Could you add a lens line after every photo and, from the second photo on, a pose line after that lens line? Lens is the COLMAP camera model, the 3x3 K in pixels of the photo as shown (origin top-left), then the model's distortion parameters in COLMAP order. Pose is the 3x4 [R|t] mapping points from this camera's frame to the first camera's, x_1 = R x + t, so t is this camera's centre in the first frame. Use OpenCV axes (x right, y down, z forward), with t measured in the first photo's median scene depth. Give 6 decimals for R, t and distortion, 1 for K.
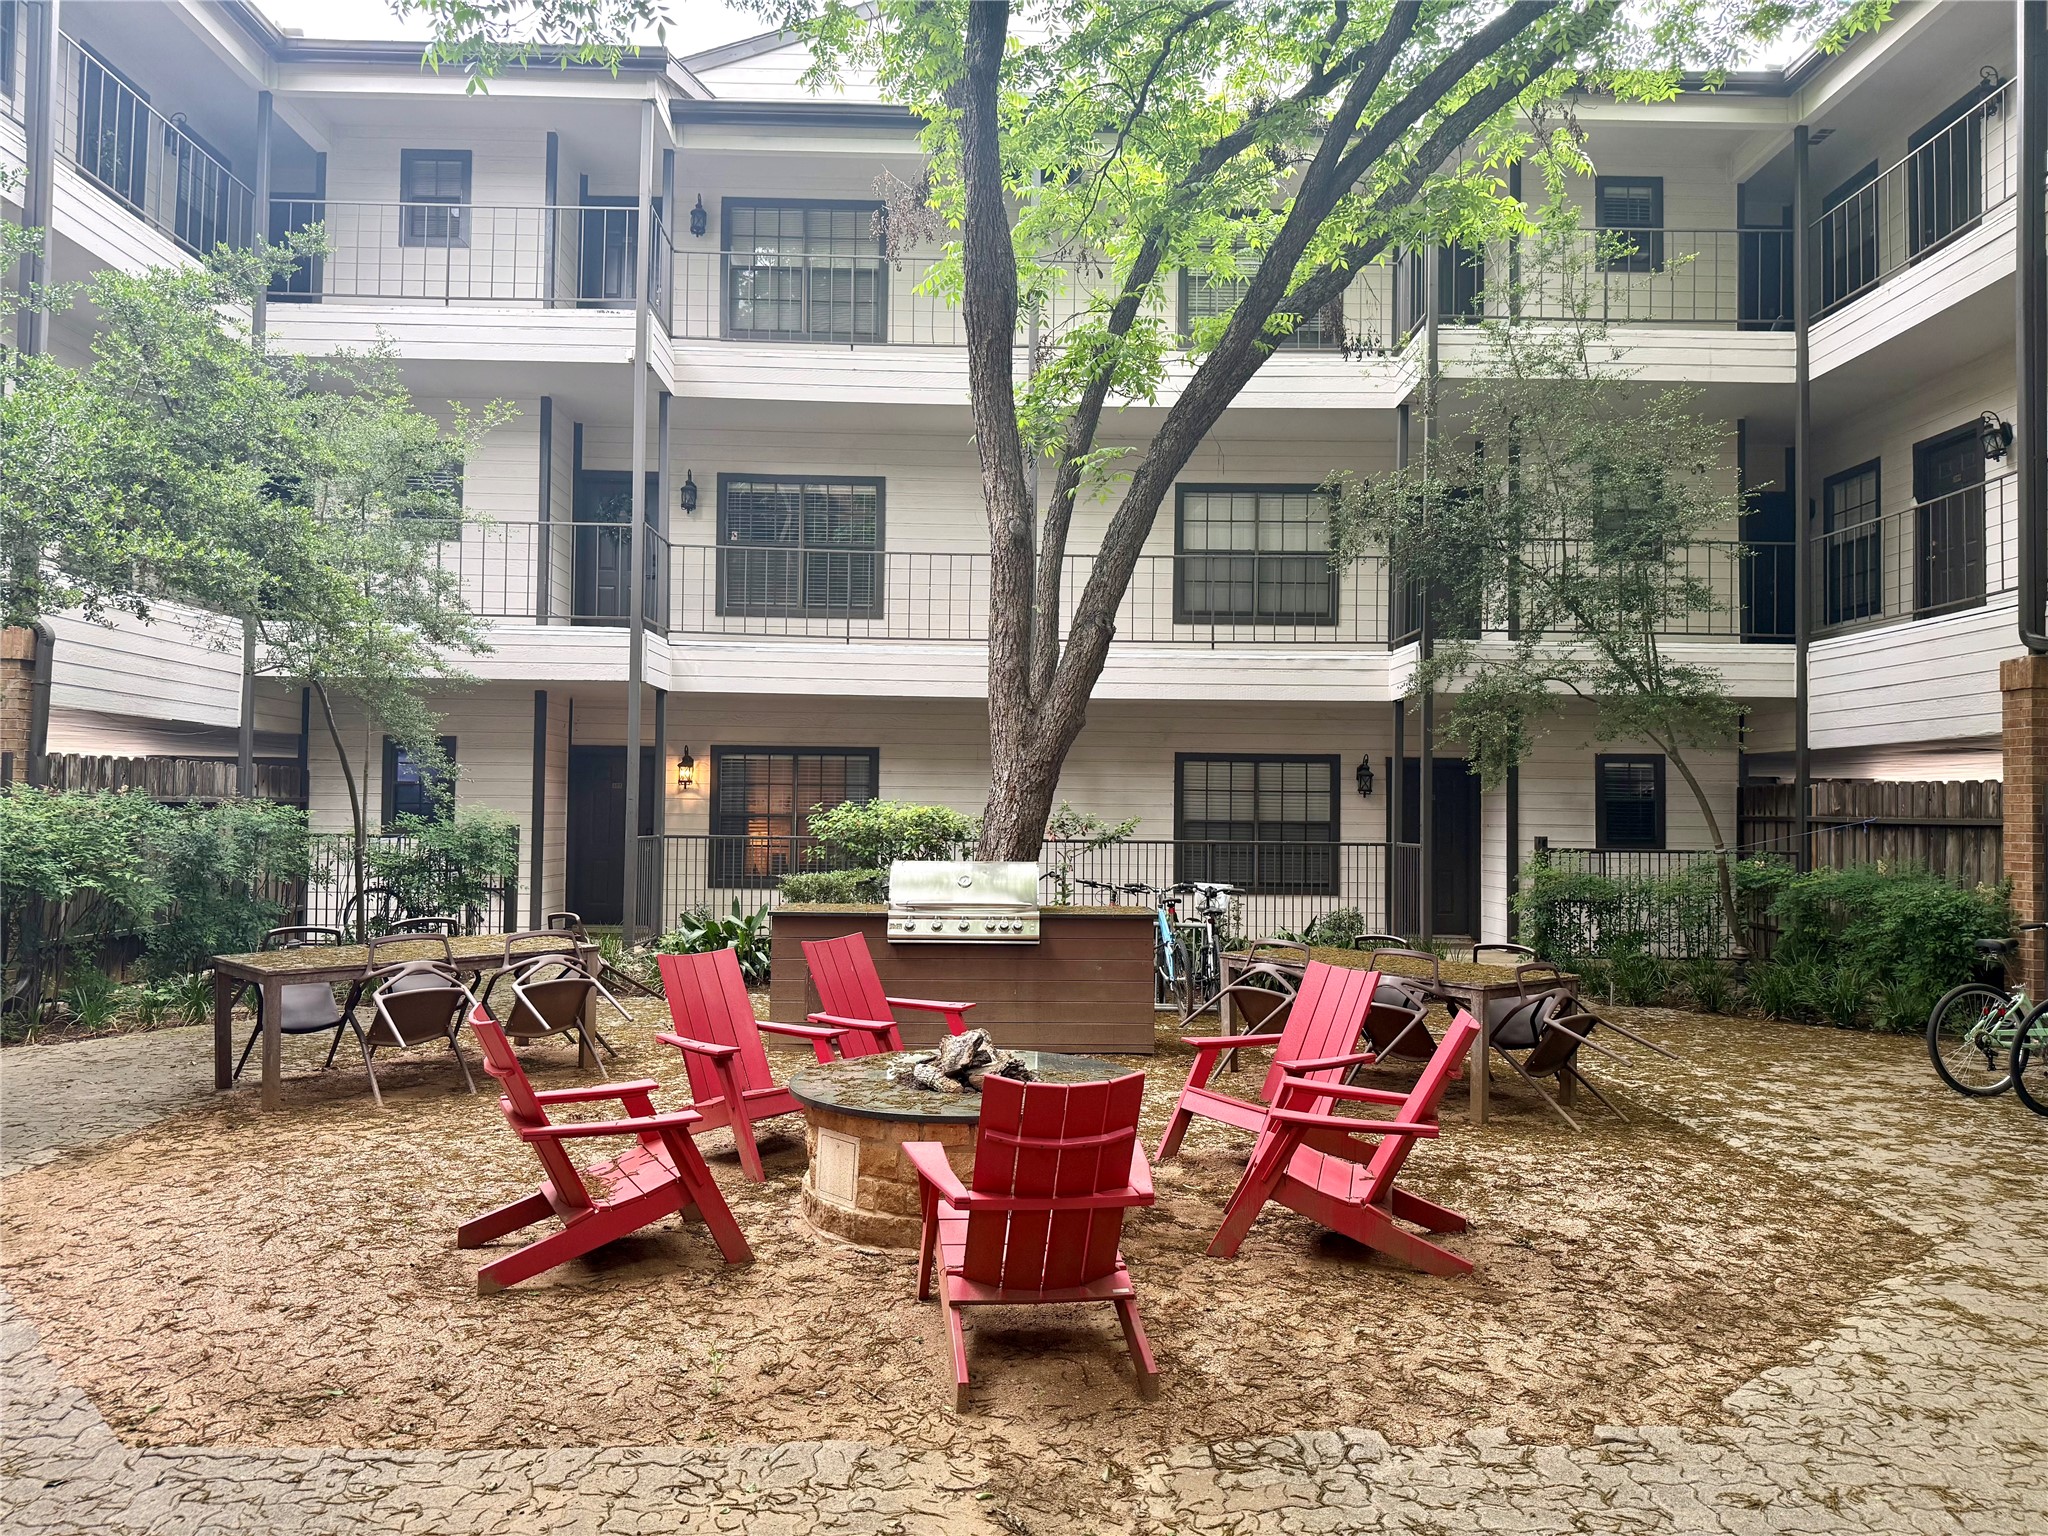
lens RADIAL K [[1440.1, 0, 1023.9], [0, 1440.1, 769.5], [0, 0, 1]] dist [0.050819, -0.055565]
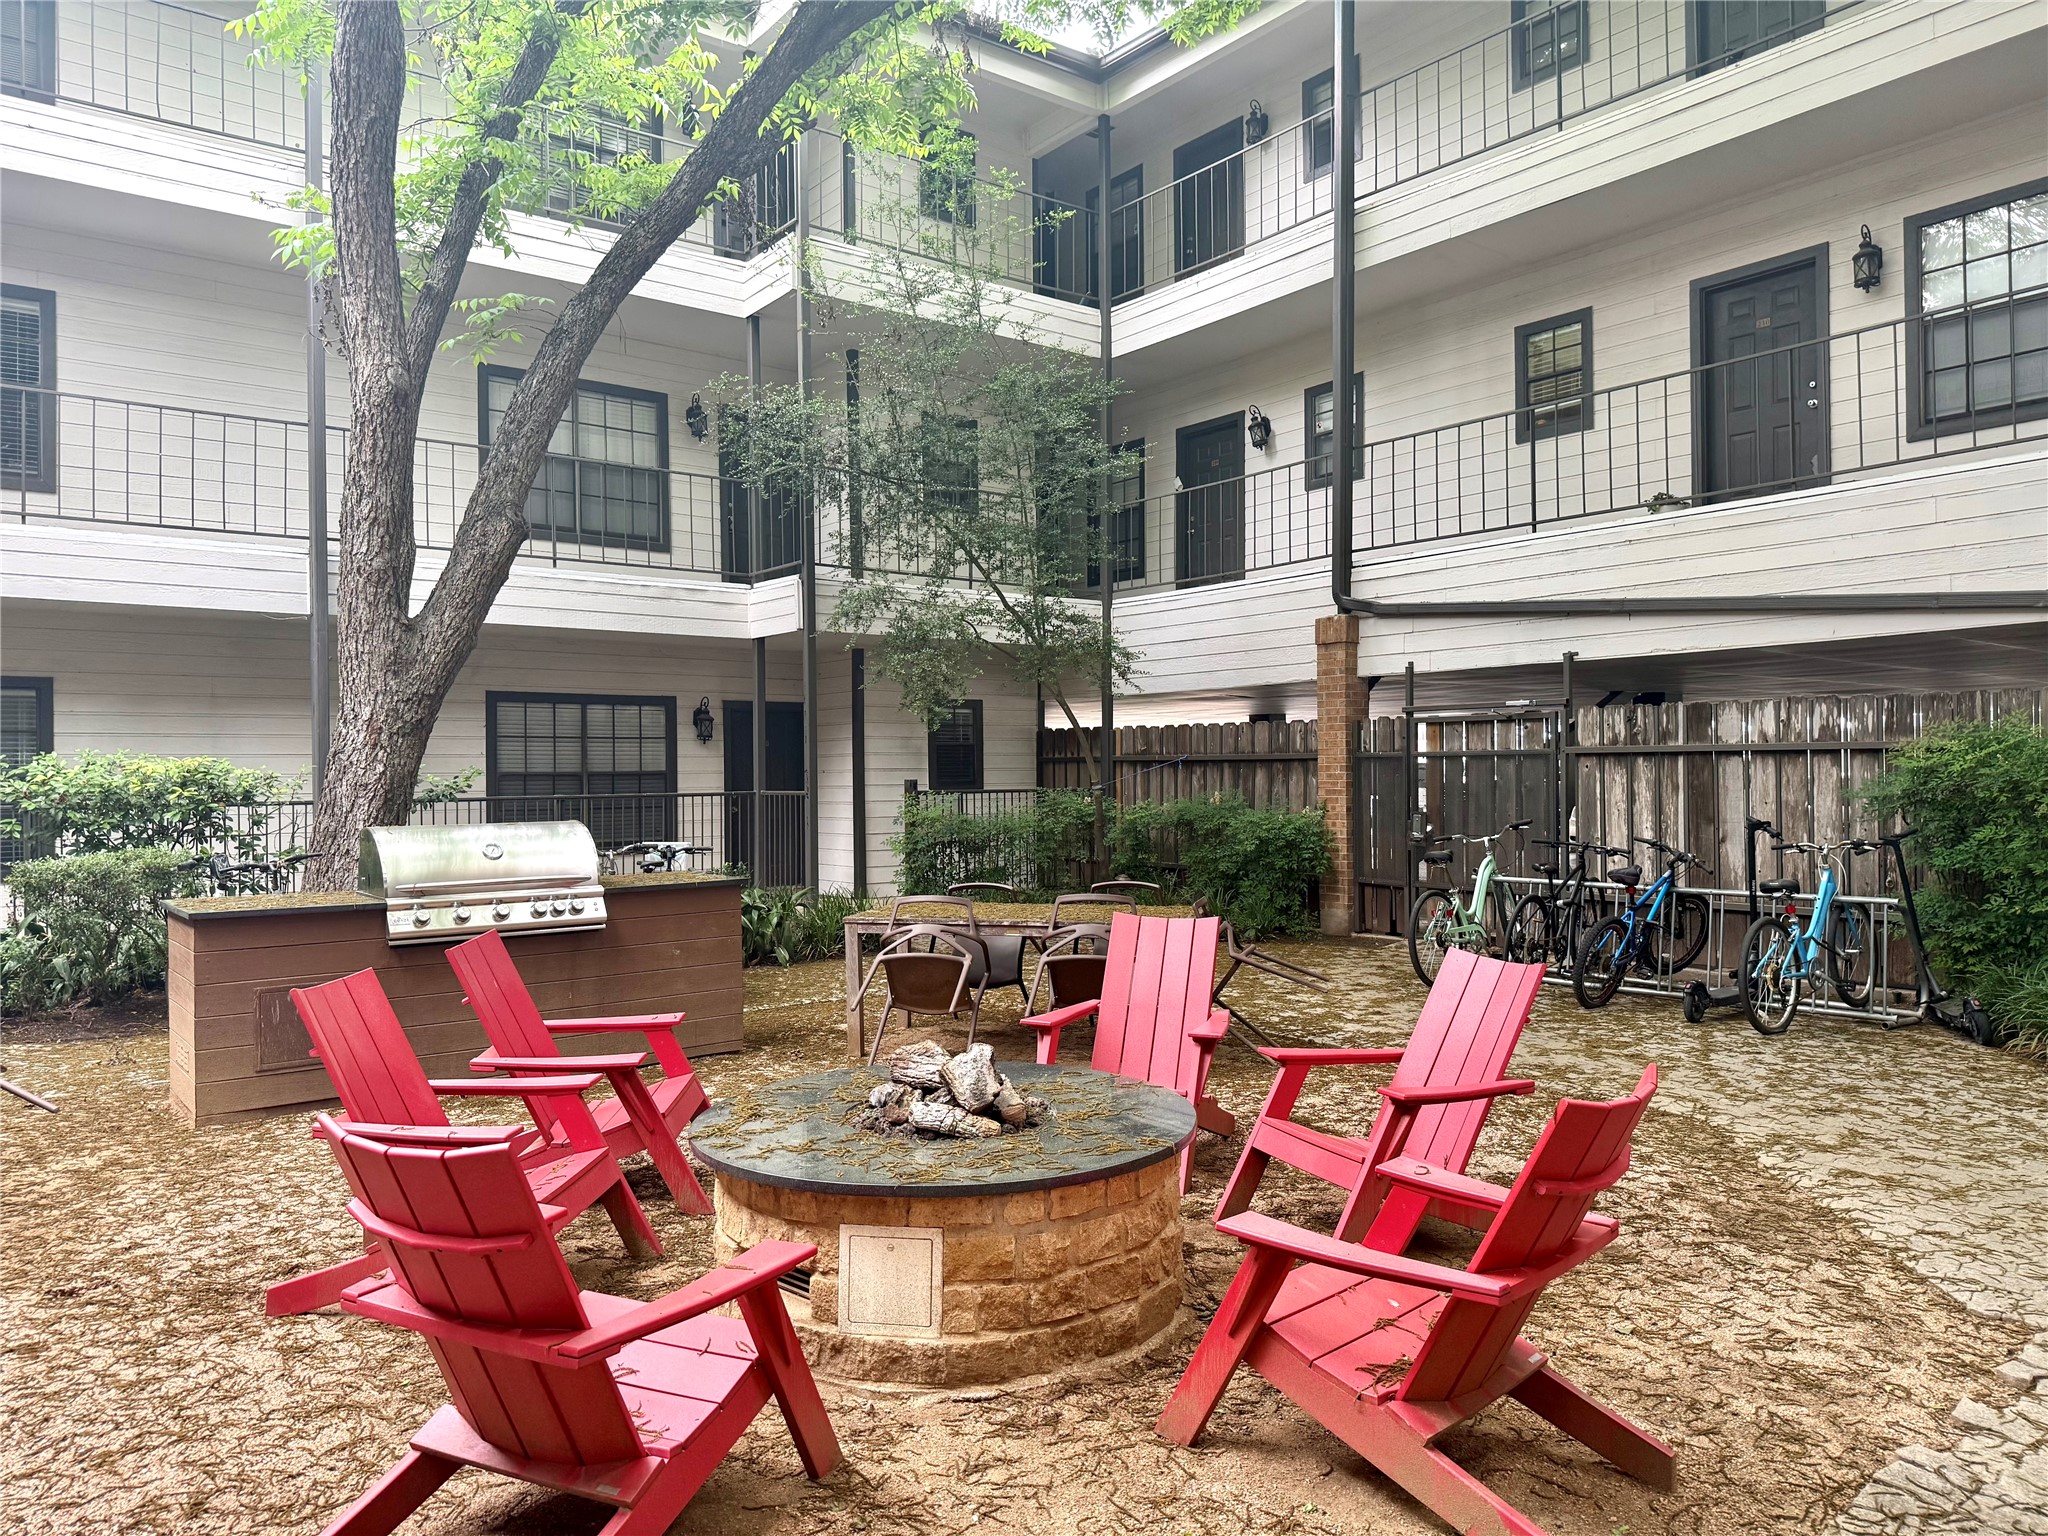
lens RADIAL K [[1440.1, 0, 1030.3], [0, 1440.1, 771.9], [0, 0, 1]] dist [0.050819, -0.055565]
pose [[0.798799, -0.020146, 0.601260, -0.660026], [0.000999, 0.999482, 0.032162, 0.036088], [-0.601597, -0.025090, 0.798406, 0.634835]]
